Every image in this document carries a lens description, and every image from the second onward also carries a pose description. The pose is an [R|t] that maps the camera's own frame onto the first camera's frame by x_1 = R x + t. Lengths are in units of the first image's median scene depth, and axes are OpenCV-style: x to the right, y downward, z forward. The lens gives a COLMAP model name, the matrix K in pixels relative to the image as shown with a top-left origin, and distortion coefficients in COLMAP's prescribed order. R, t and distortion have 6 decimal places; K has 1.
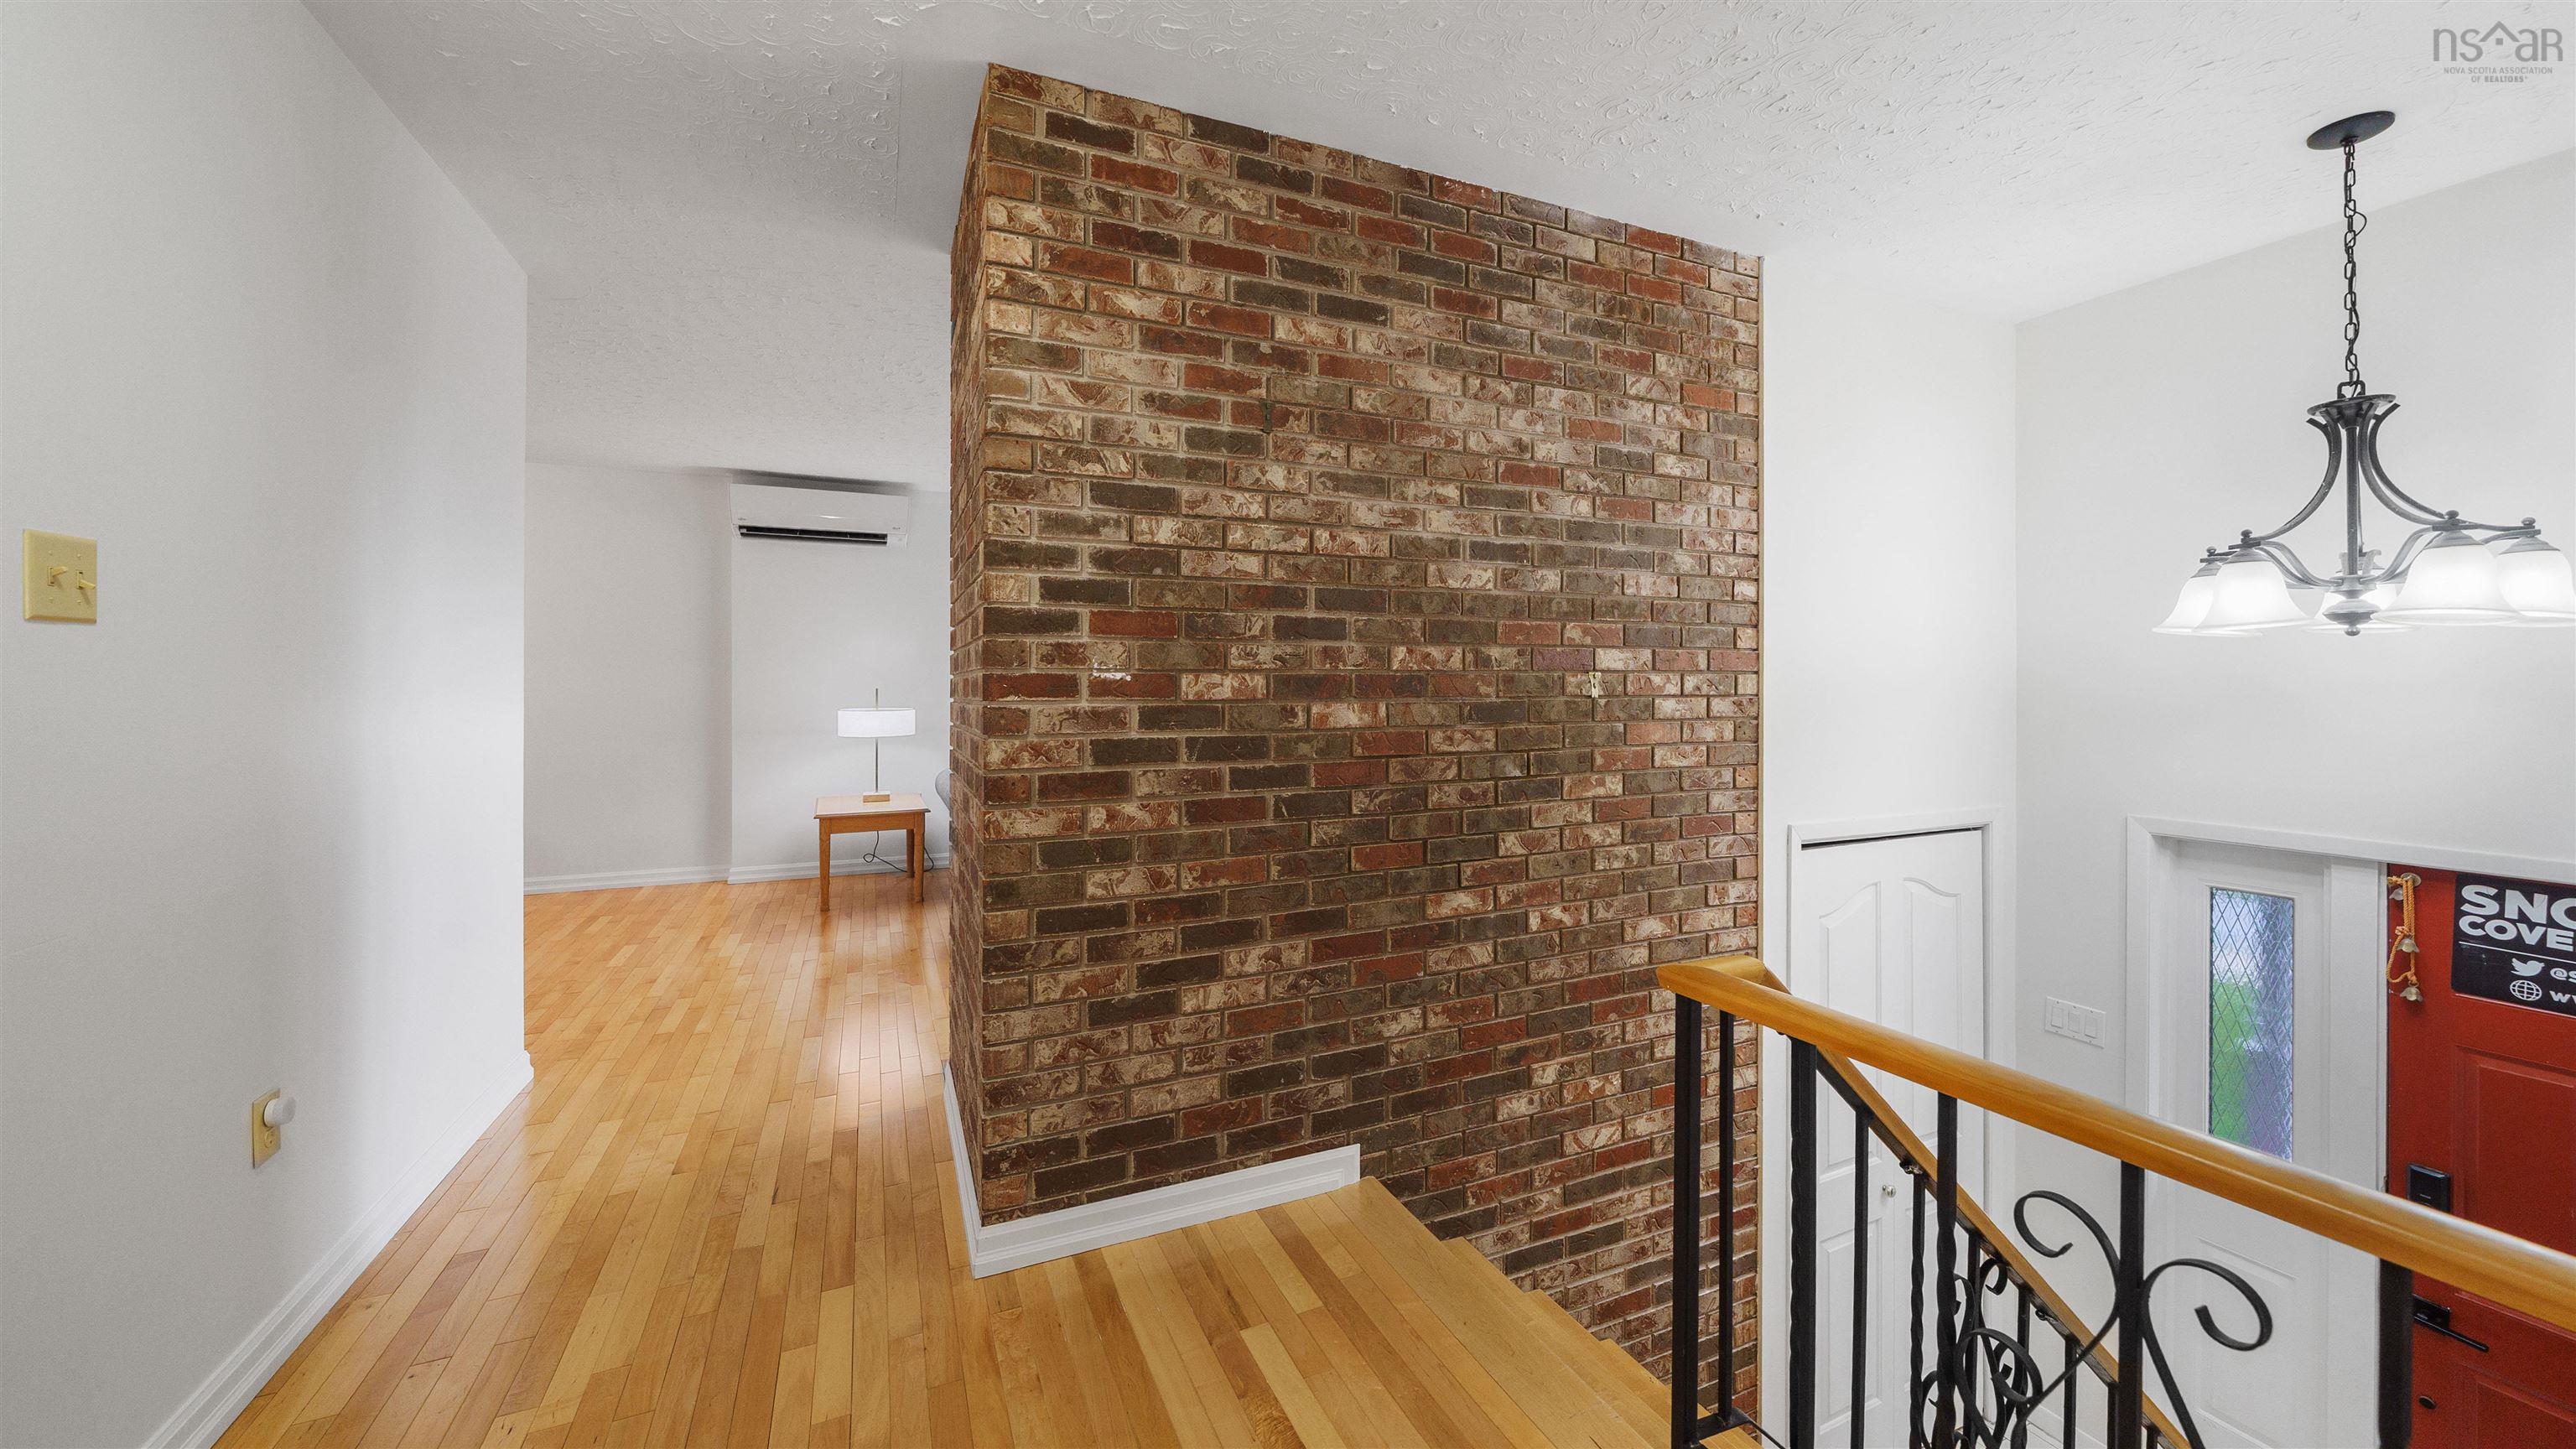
lens RADIAL K [[909.6, 0, 1298.3], [0, 909.6, 681.6], [0, 0, 1]] dist [-0.006156, 0.000058]
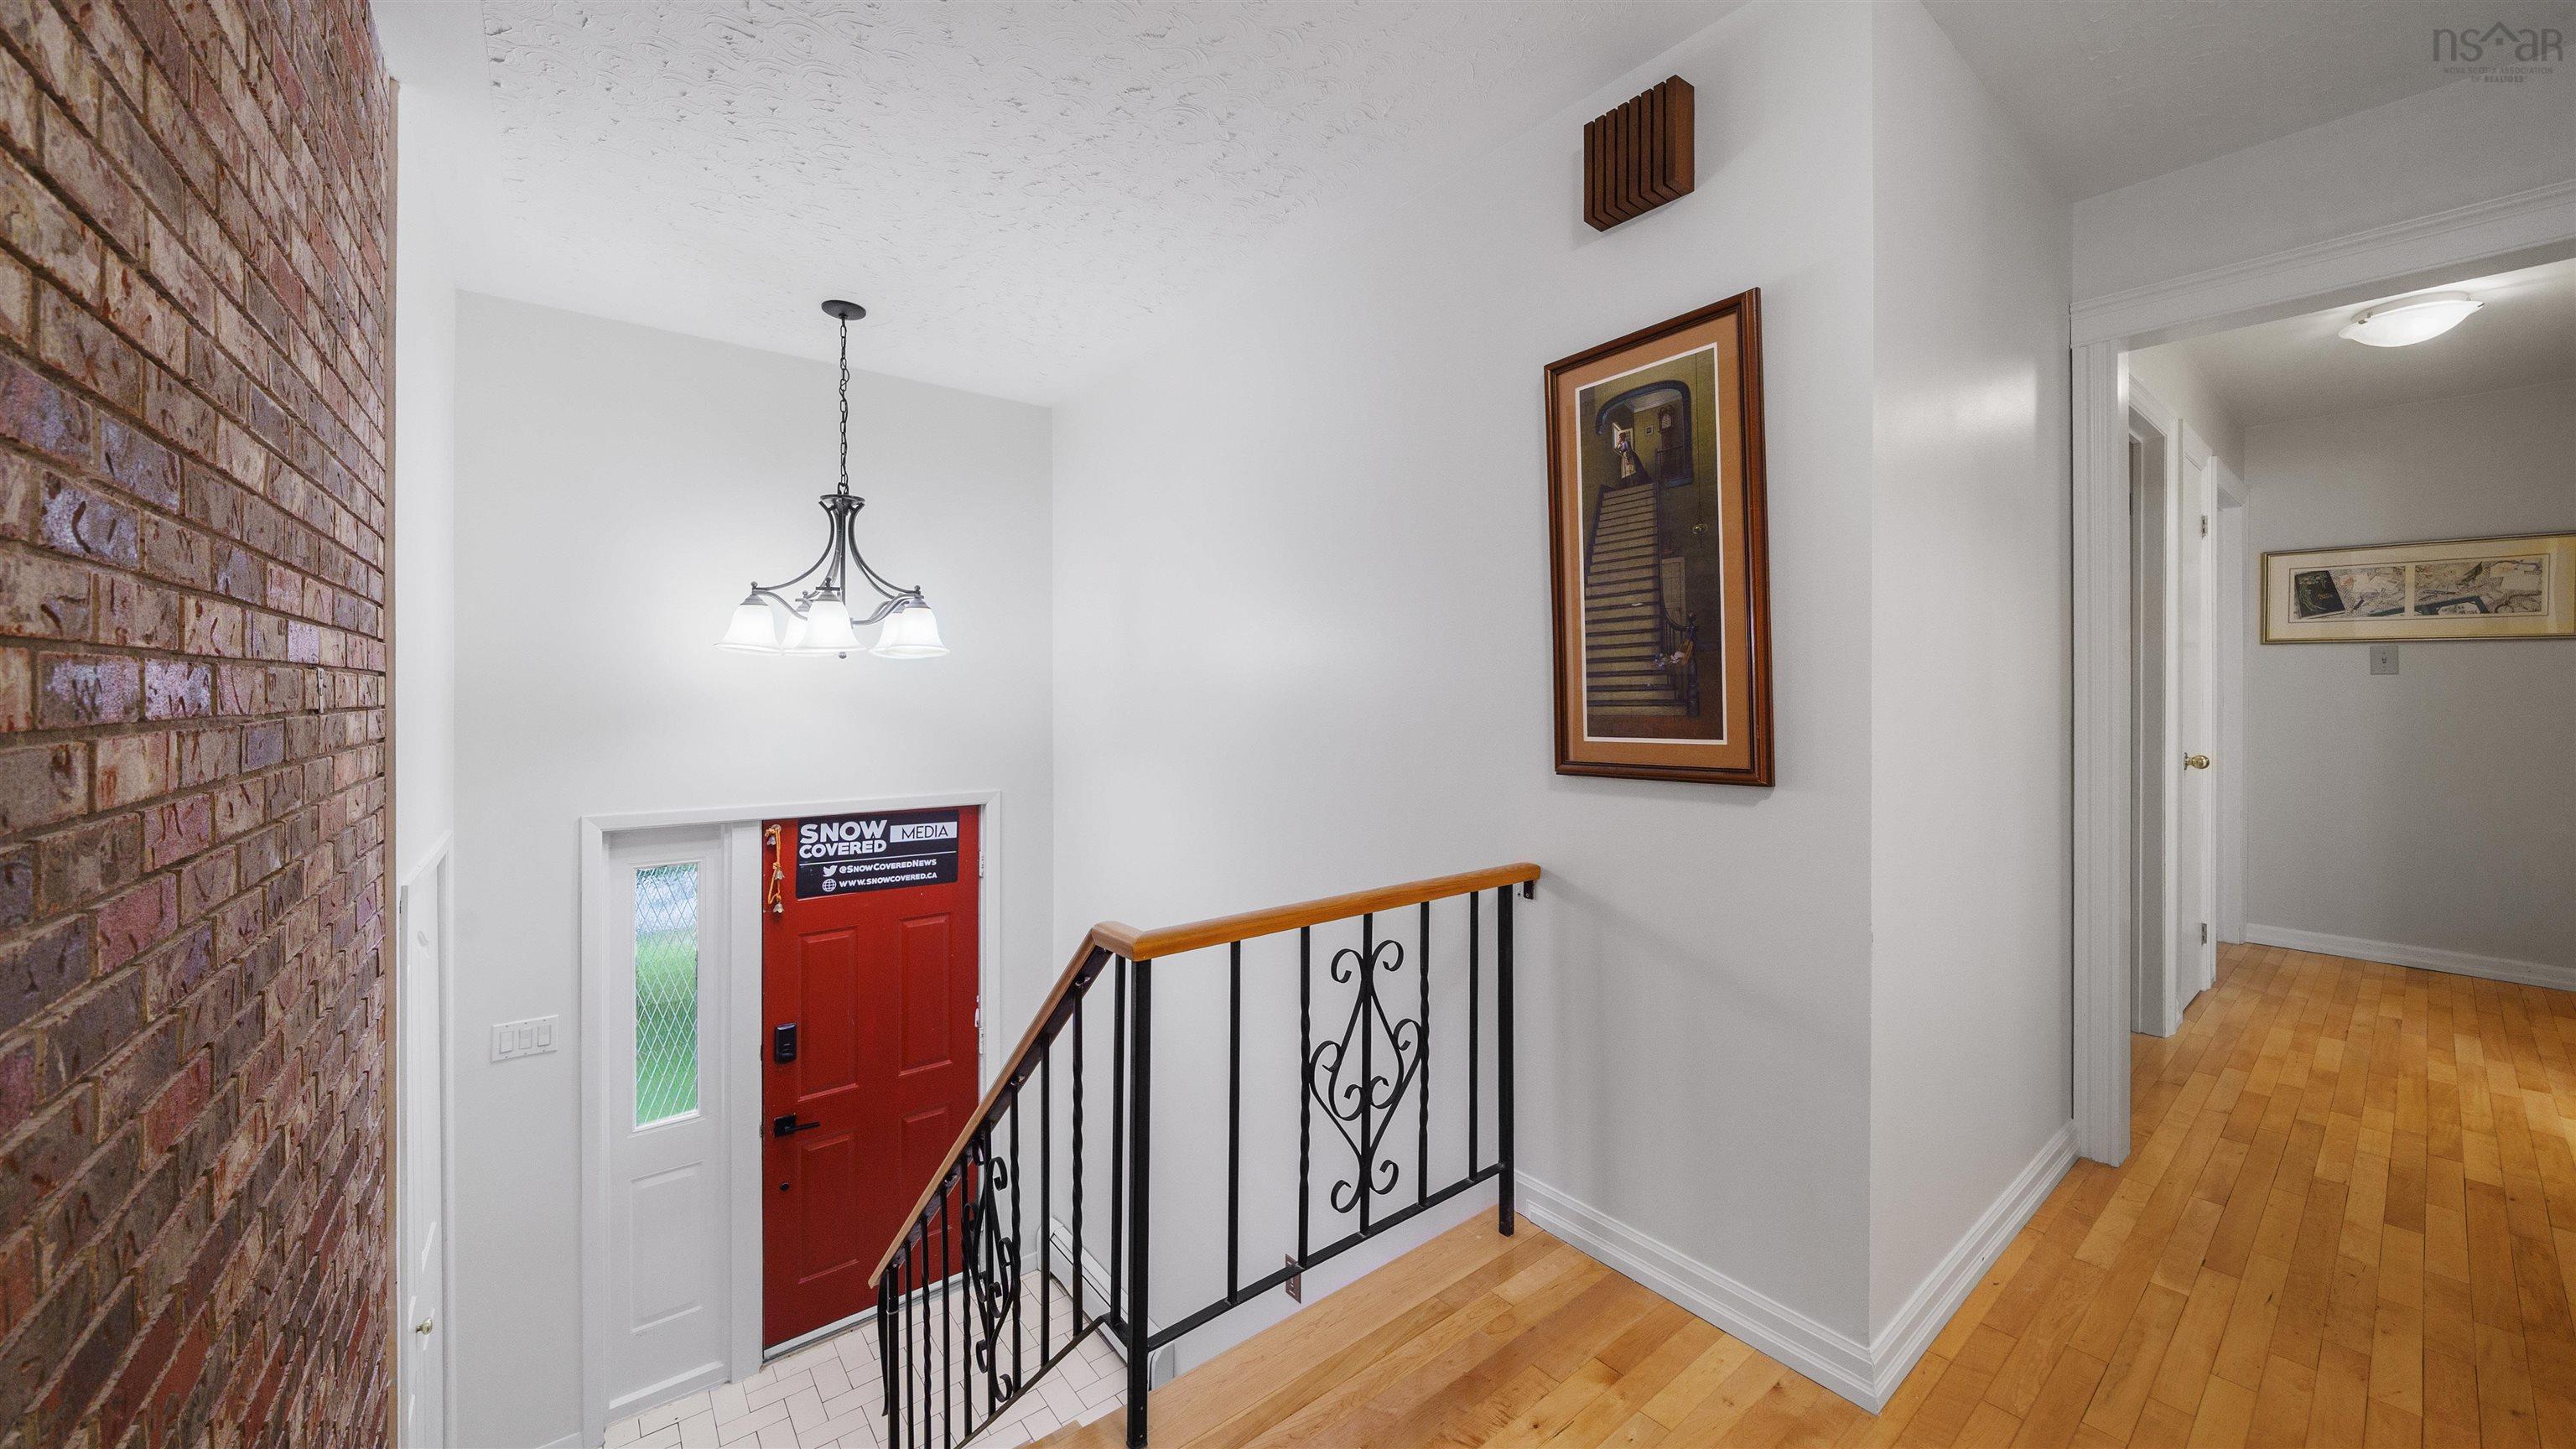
lens RADIAL K [[909.6, 0, 1298.3], [0, 909.6, 681.6], [0, 0, 1]] dist [-0.006156, 0.000058]
pose [[-0.236157, 0.014298, 0.971610, -0.380761], [-0.002176, 0.999881, -0.015243, 0.007130], [-0.971712, -0.005714, -0.236098, 0.566053]]
